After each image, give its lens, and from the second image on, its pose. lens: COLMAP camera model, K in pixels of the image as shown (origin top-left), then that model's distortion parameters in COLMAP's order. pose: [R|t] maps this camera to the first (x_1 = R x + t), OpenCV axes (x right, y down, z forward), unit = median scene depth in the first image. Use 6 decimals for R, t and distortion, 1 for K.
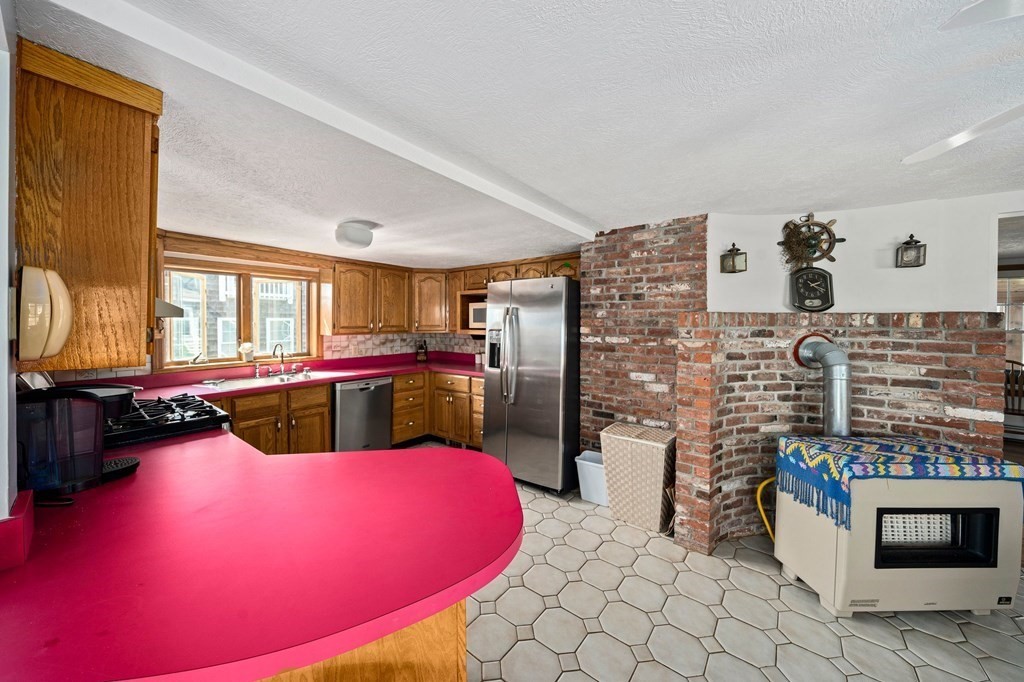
lens RADIAL K [[359.6, 0, 524.3], [0, 359.6, 328.0], [0, 0, 1]] dist [0.000741, 0.000056]
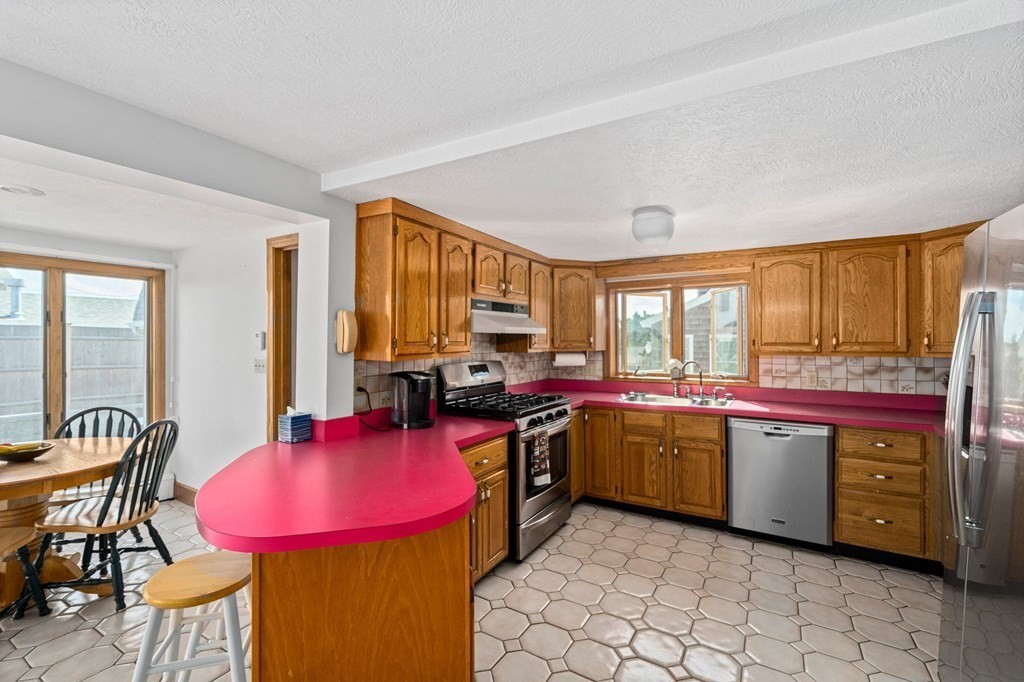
lens RADIAL K [[442.3, 0, 511.3], [0, 442.3, 336.7], [0, 0, 1]] dist [-0.000681, 0.000025]
pose [[0.106882, -0.008126, -0.994239, 0.301968], [-0.015033, 0.999839, -0.009788, -0.000054], [0.994158, 0.015992, 0.106742, 0.374841]]
